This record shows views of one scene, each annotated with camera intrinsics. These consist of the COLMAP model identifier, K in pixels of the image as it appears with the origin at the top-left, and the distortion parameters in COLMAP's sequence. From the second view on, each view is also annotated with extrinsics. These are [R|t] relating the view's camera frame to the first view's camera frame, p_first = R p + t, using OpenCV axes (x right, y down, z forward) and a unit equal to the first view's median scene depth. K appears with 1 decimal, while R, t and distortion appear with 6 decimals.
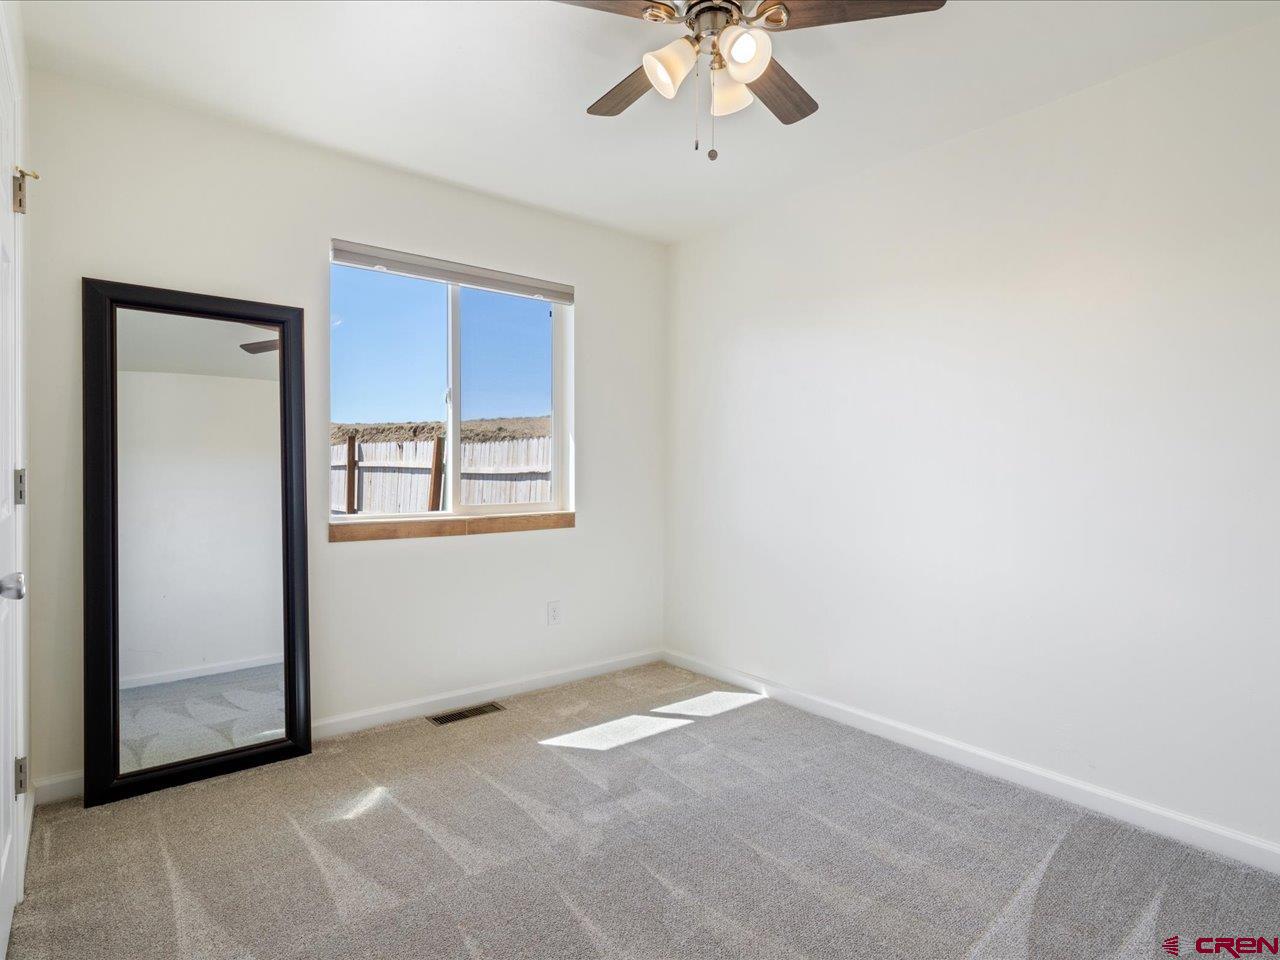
lens RADIAL K [[657.1, 0, 674.7], [0, 657.1, 465.9], [0, 0, 1]] dist [-0.002523, 0.001420]
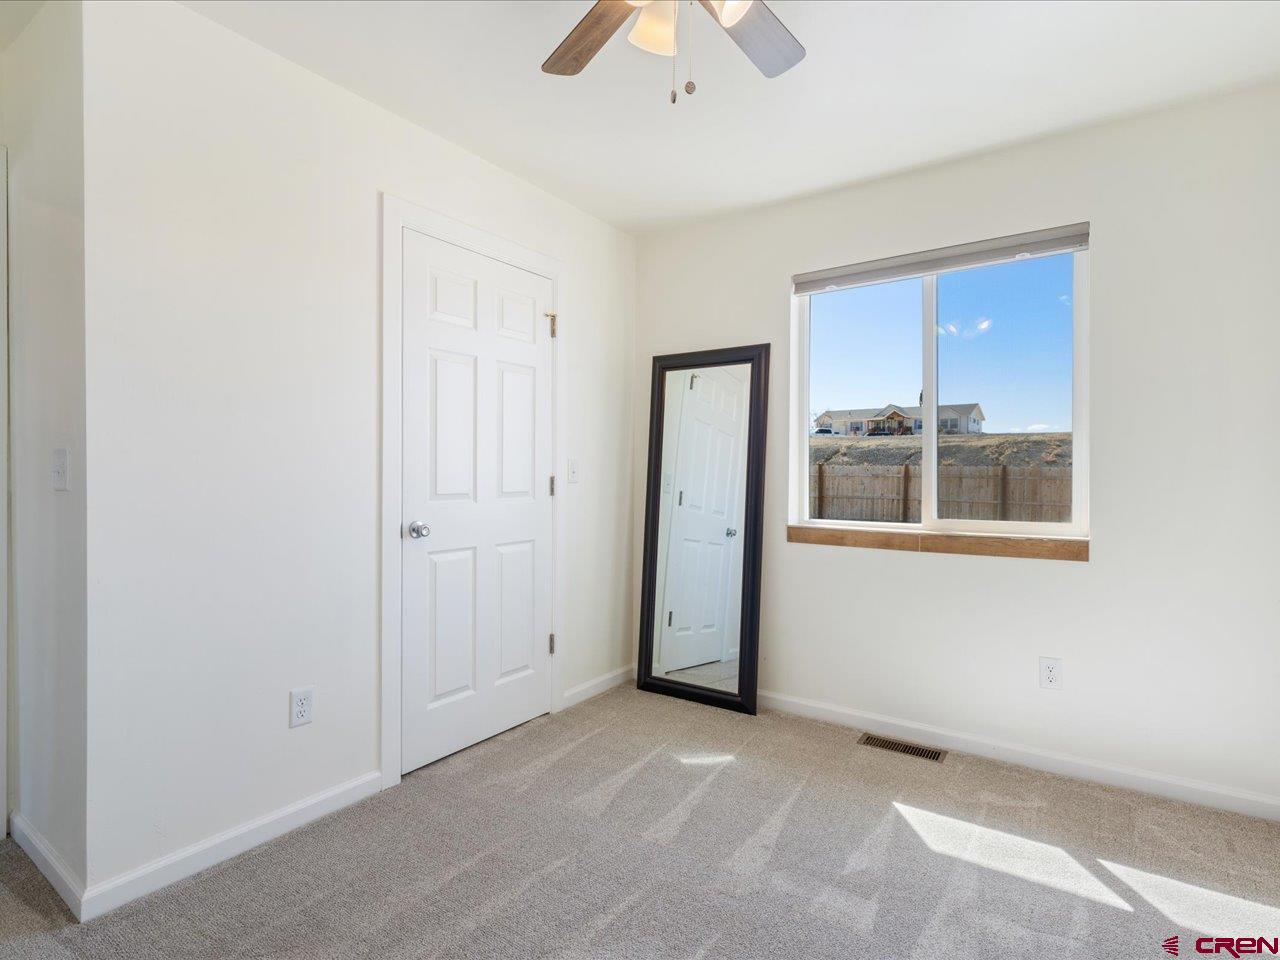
lens RADIAL K [[637.2, 0, 620.2], [0, 637.2, 469.3], [0, 0, 1]] dist [0.001211, 0.000826]
pose [[0.277501, -0.011919, -0.960651, 0.491022], [-0.001003, 0.999919, -0.012696, 0.004951], [0.960725, 0.004487, 0.277466, 0.437733]]
